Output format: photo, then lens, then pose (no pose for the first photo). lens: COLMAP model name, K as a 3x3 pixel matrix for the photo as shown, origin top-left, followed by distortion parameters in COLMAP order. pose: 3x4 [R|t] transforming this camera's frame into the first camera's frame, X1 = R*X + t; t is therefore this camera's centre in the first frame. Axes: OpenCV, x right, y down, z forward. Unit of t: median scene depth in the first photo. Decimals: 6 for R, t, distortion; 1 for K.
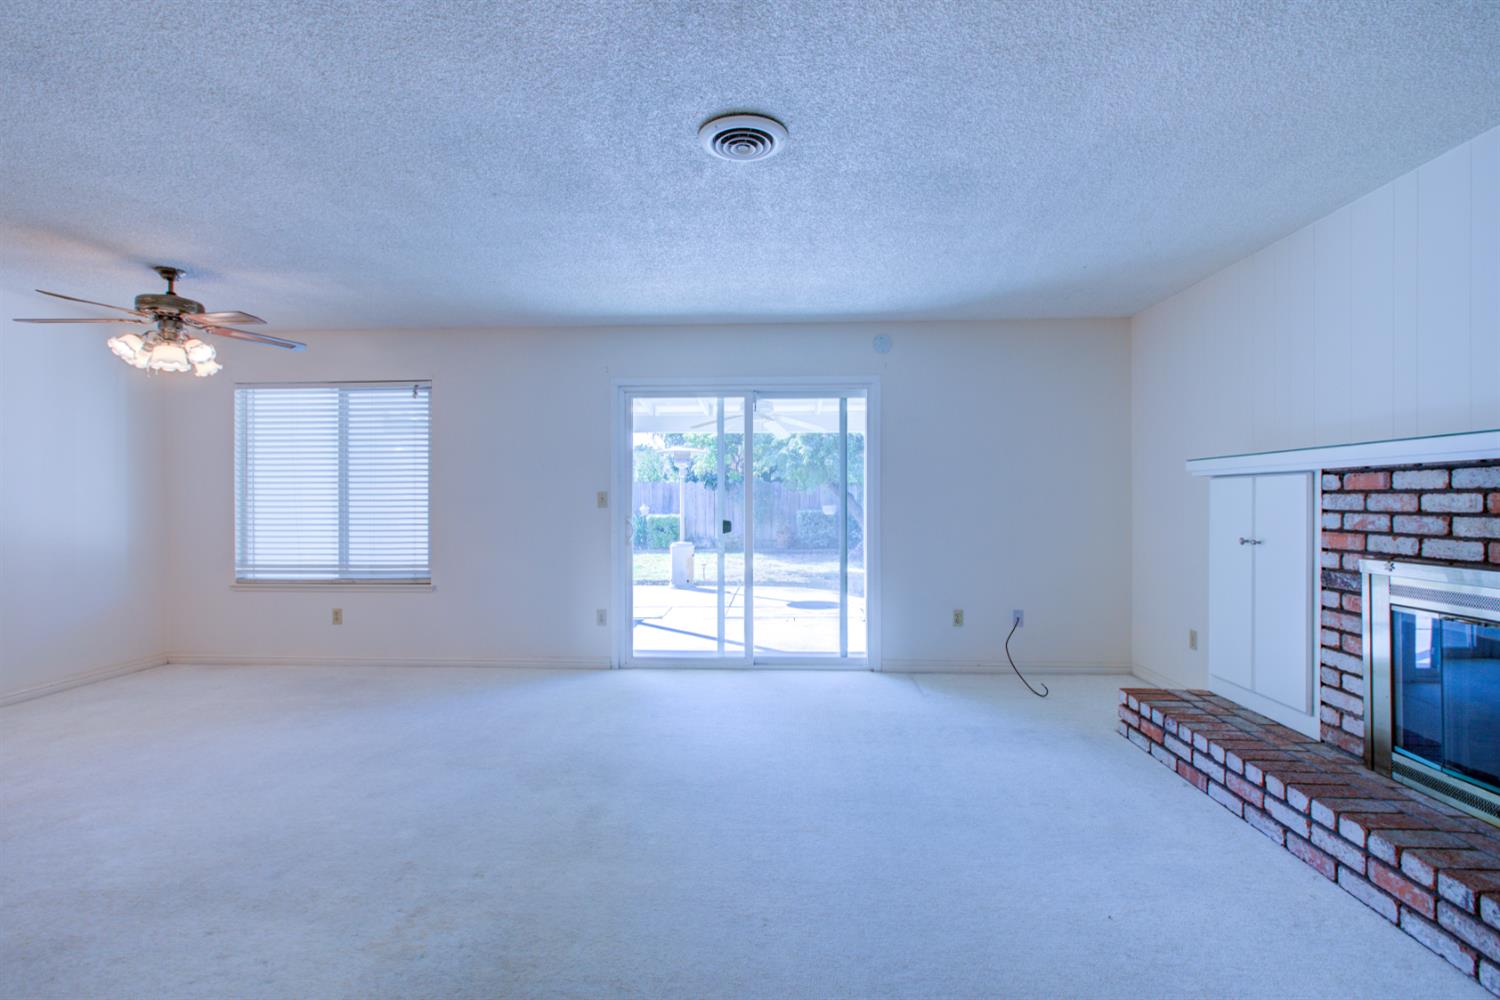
lens RADIAL K [[695.9, 0, 750.0], [0, 695.9, 502.1], [0, 0, 1]] dist [-0.013286, 0.006044]
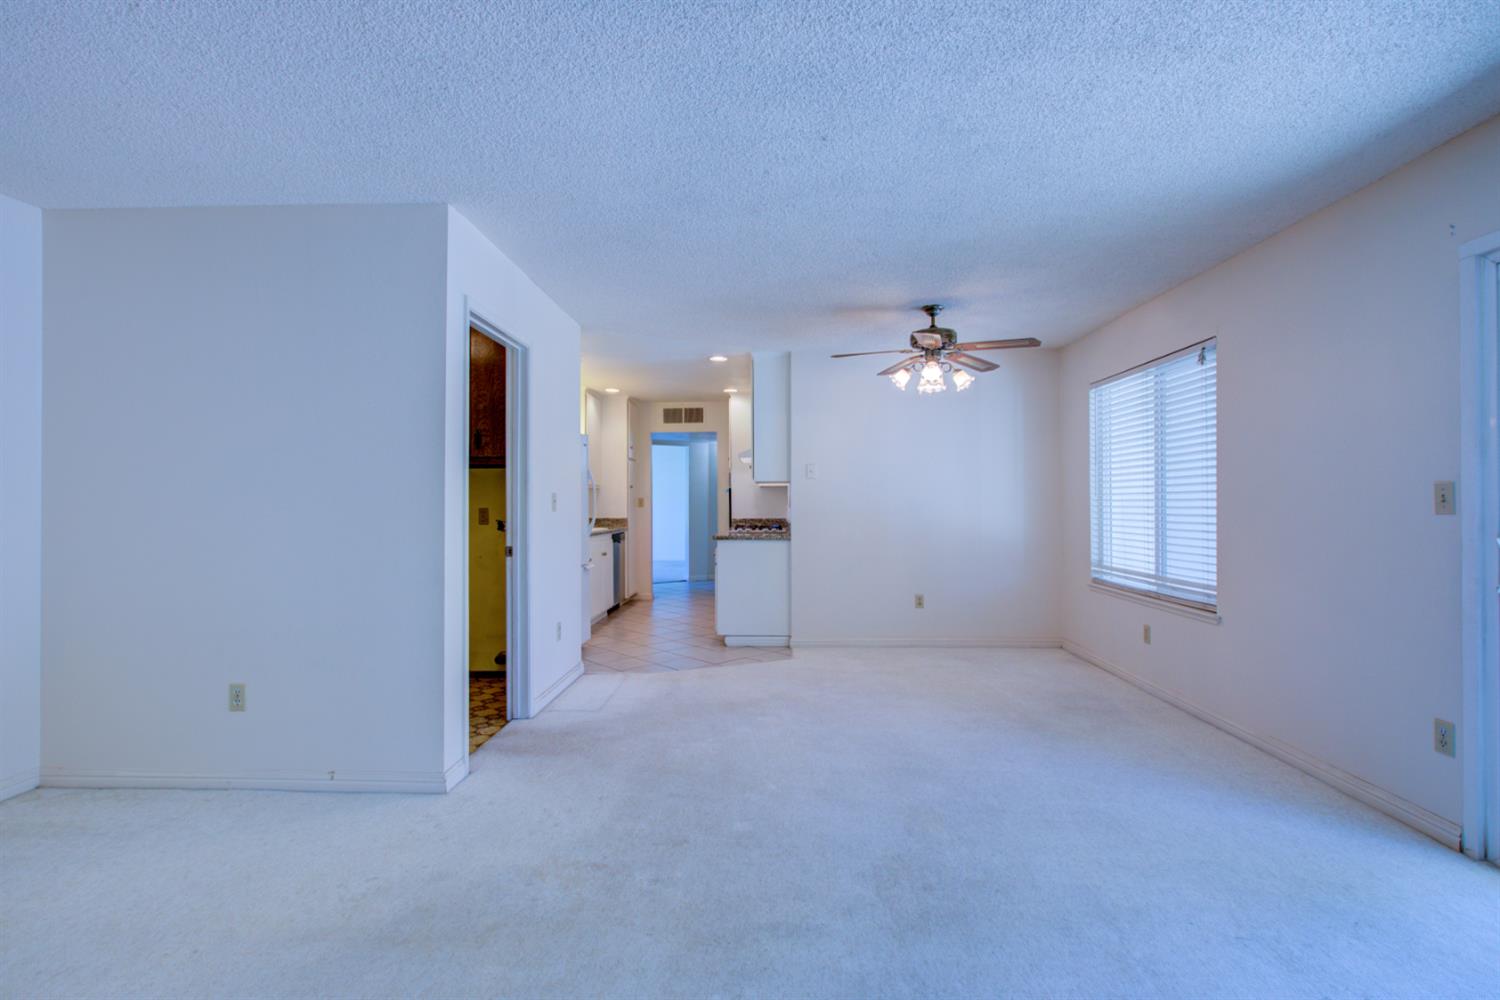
lens RADIAL K [[695.9, 0, 750.2], [0, 695.9, 501.2], [0, 0, 1]] dist [-0.013286, 0.006044]
pose [[0.017882, -0.000464, -0.999840, 0.484721], [-0.001331, 0.999999, -0.000488, -0.000210], [0.999839, 0.001339, 0.017881, 0.911623]]
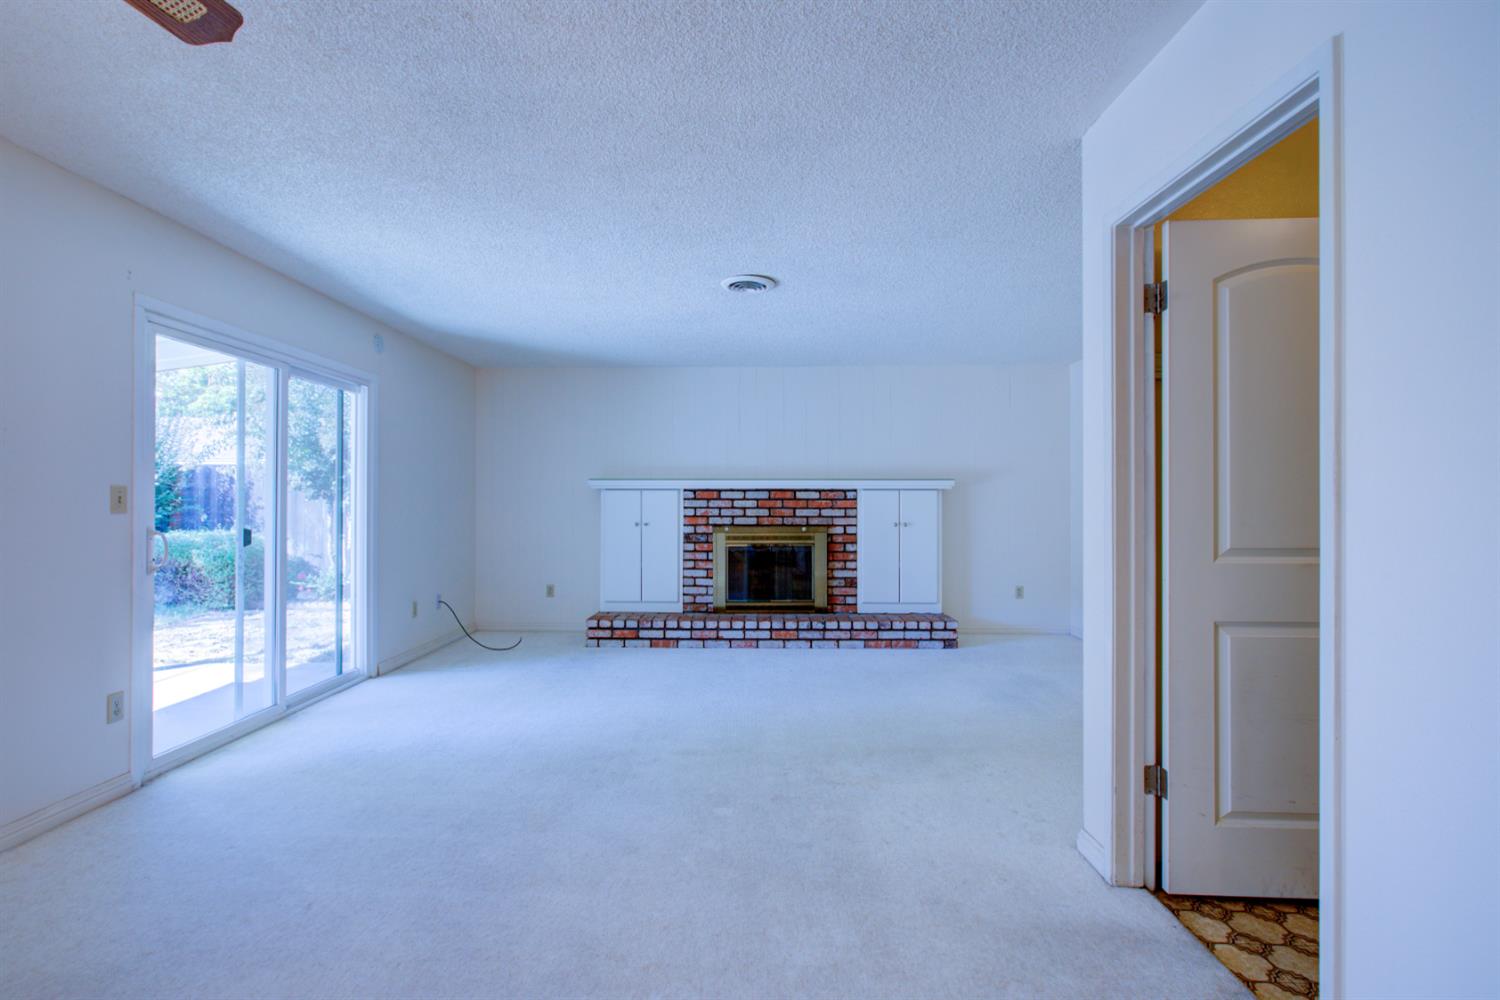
lens RADIAL K [[695.9, 0, 740.6], [0, 695.9, 496.0], [0, 0, 1]] dist [-0.013286, 0.006044]
pose [[-0.037381, 0.012172, 0.999227, -1.447440], [0.001600, 0.999925, -0.012121, 0.002794], [-0.999300, 0.001145, -0.037398, 0.930881]]
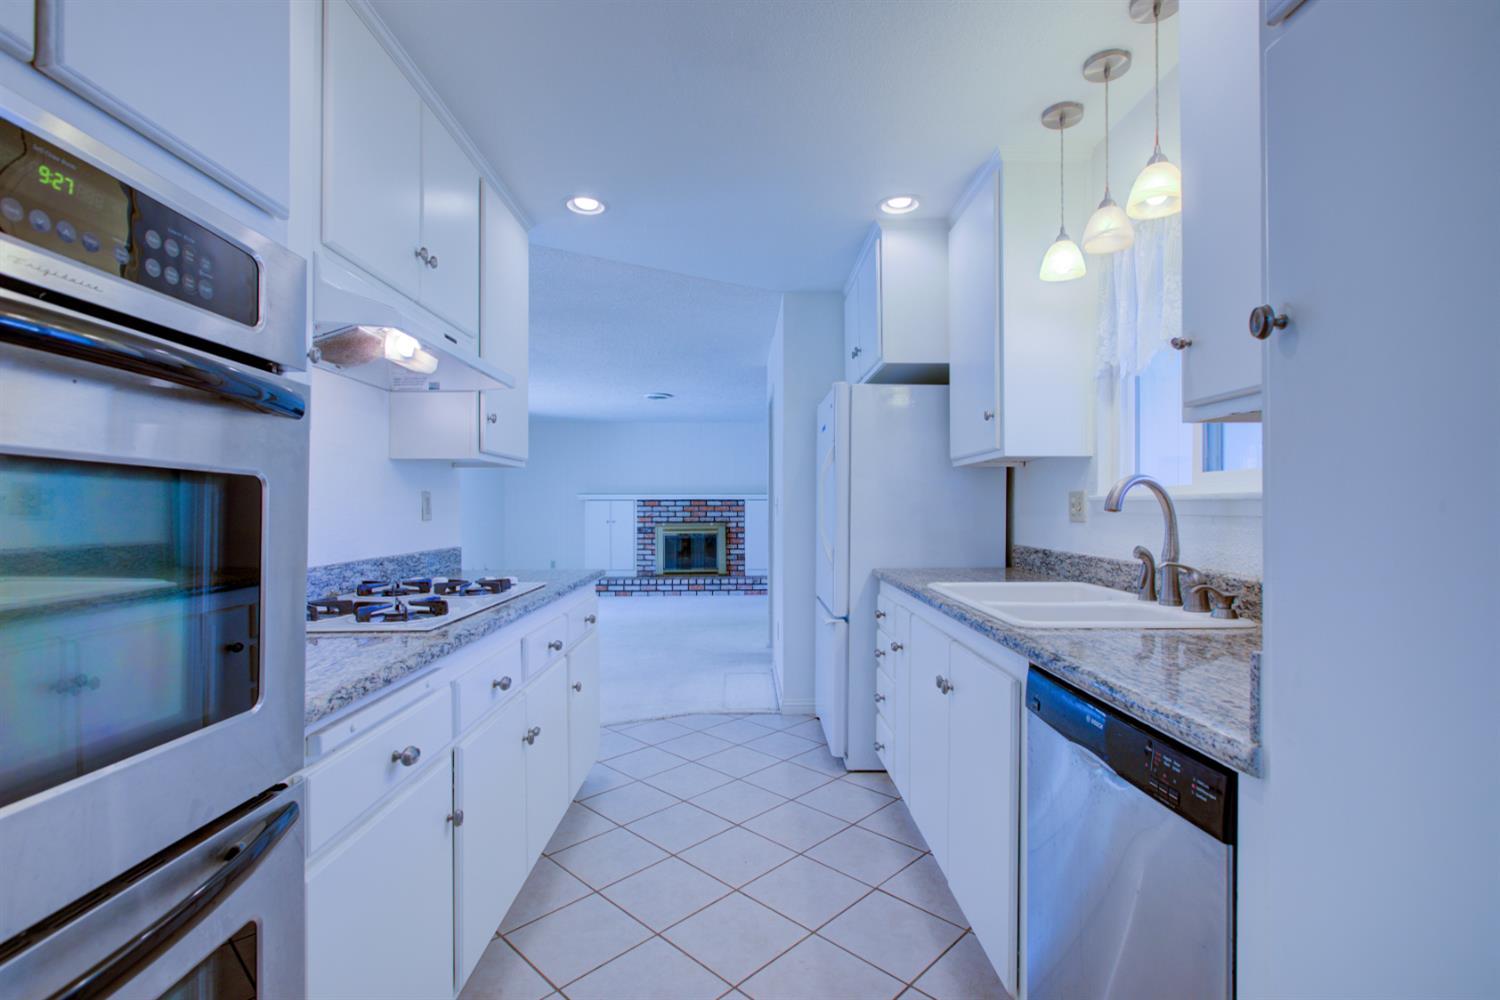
lens RADIAL K [[695.9, 0, 754.6], [0, 695.9, 500.0], [0, 0, 1]] dist [-0.013286, 0.006044]
pose [[-0.067868, 0.019708, 0.997500, -2.855059], [0.006458, 0.999793, -0.019314, 0.028316], [-0.997673, 0.005132, -0.067982, 0.663543]]
